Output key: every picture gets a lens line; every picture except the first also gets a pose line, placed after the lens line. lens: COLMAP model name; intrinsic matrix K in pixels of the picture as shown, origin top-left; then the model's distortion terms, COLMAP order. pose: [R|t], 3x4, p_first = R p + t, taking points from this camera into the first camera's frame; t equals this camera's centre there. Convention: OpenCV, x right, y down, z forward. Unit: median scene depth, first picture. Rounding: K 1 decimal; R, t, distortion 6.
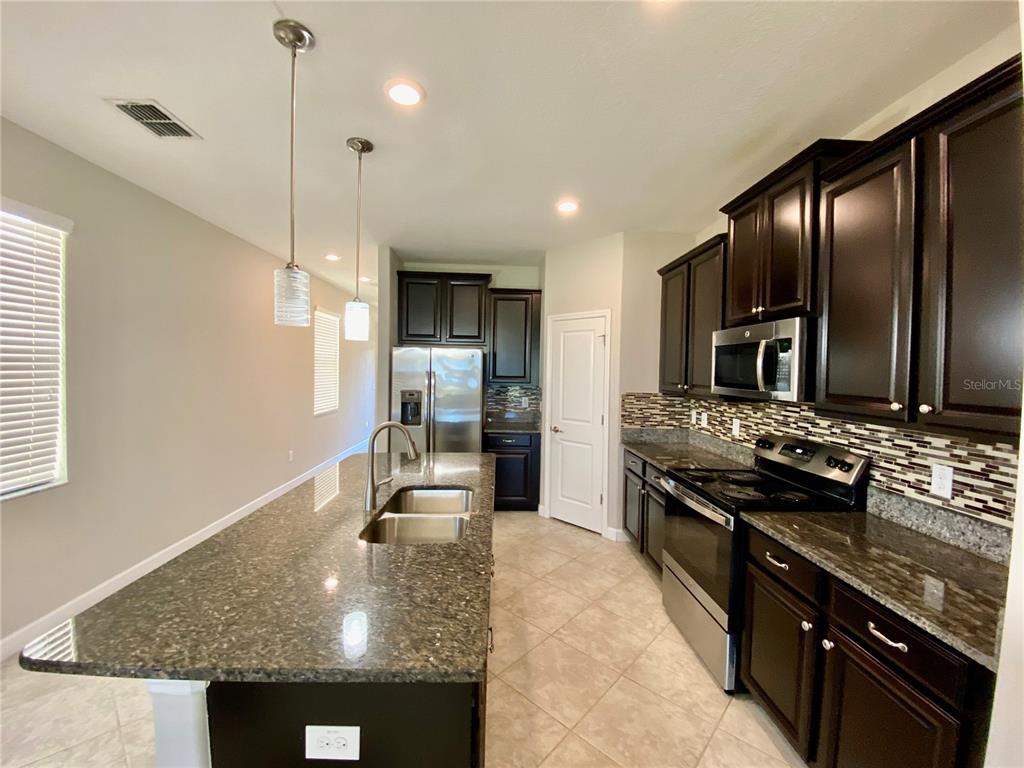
lens RADIAL K [[413.5, 0, 508.0], [0, 413.5, 378.7], [0, 0, 1]] dist [0.032946, -0.024063]
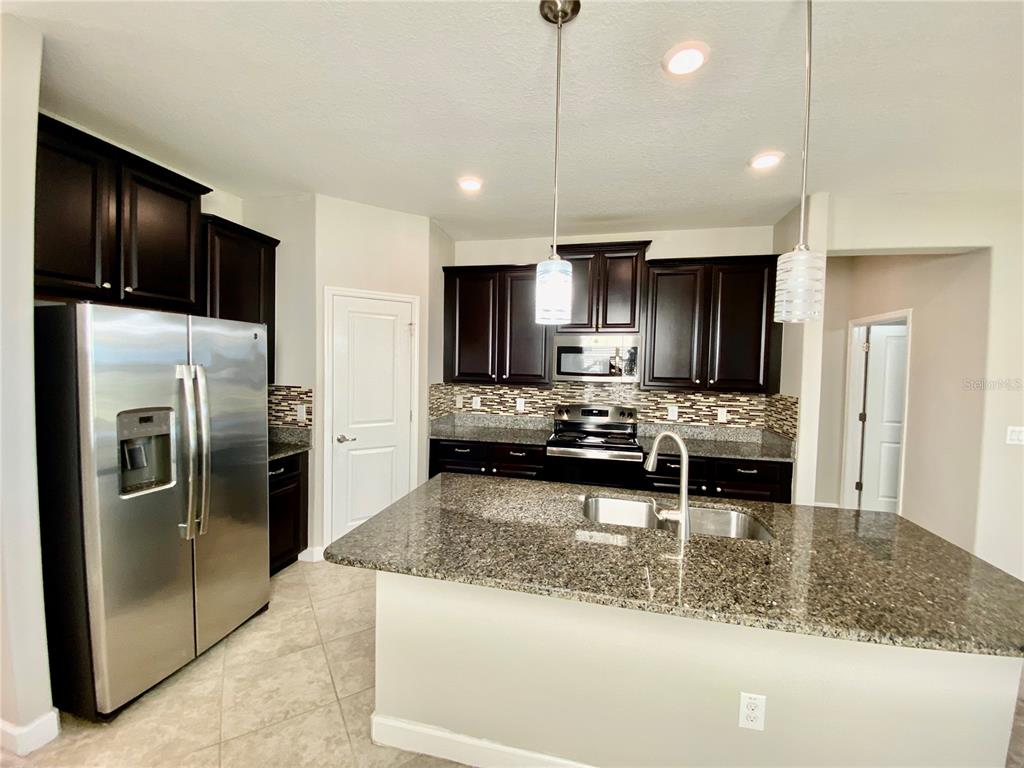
lens RADIAL K [[413.5, 0, 508.0], [0, 413.5, 378.7], [0, 0, 1]] dist [0.032946, -0.024063]
pose [[0.263692, -0.047436, 0.963440, -0.783799], [0.006306, 0.998854, 0.047454, -0.032373], [-0.964586, -0.006438, 0.263689, 0.711369]]
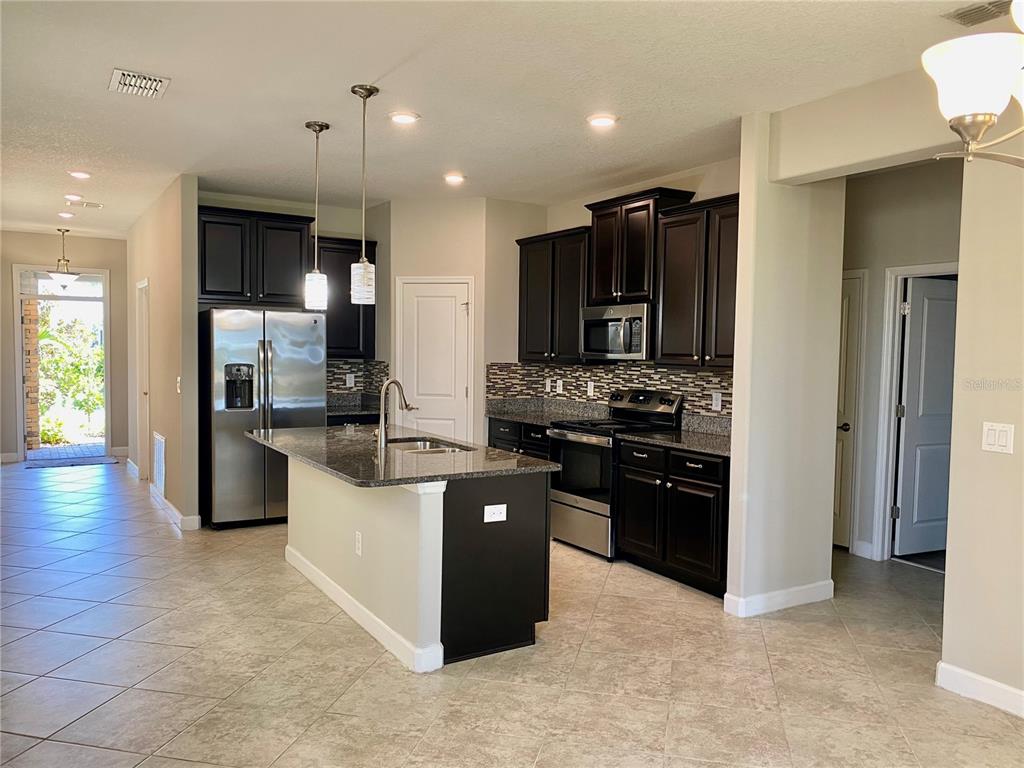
lens RADIAL K [[772.1, 0, 504.2], [0, 772.1, 386.9], [0, 0, 1]] dist [0.238870, -0.522740]
pose [[0.872605, -0.029012, 0.487564, -0.744853], [0.011908, 0.999201, 0.038145, 0.026422], [-0.488281, -0.027480, 0.872254, -0.796720]]
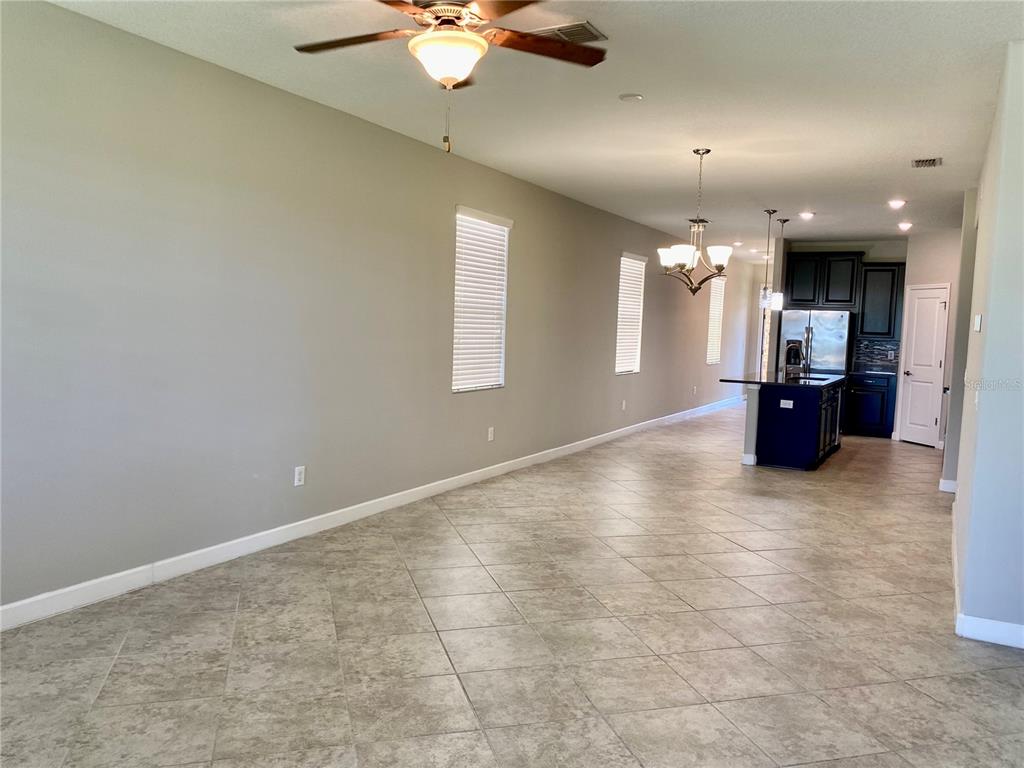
lens RADIAL K [[758.8, 0, 506.3], [0, 758.8, 390.0], [0, 0, 1]] dist [0.045354, -0.067304]
pose [[0.853725, 0.053553, -0.517963, 0.412412], [-0.028993, 0.998043, 0.055402, 0.113918], [0.519916, -0.032281, 0.853607, -2.499860]]
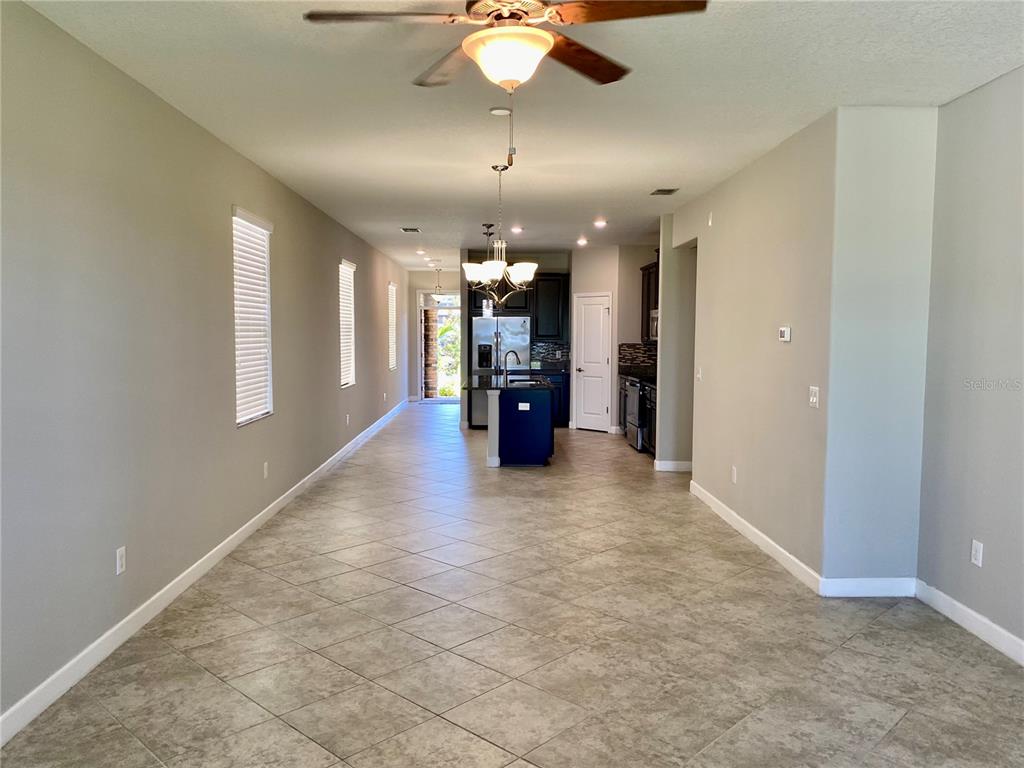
lens RADIAL K [[758.8, 0, 506.3], [0, 758.8, 390.0], [0, 0, 1]] dist [0.045354, -0.067304]
pose [[0.999802, -0.012431, -0.015517, -0.159087], [0.013218, 0.998574, 0.051729, 0.071400], [0.014851, -0.051924, 0.998541, -2.551268]]
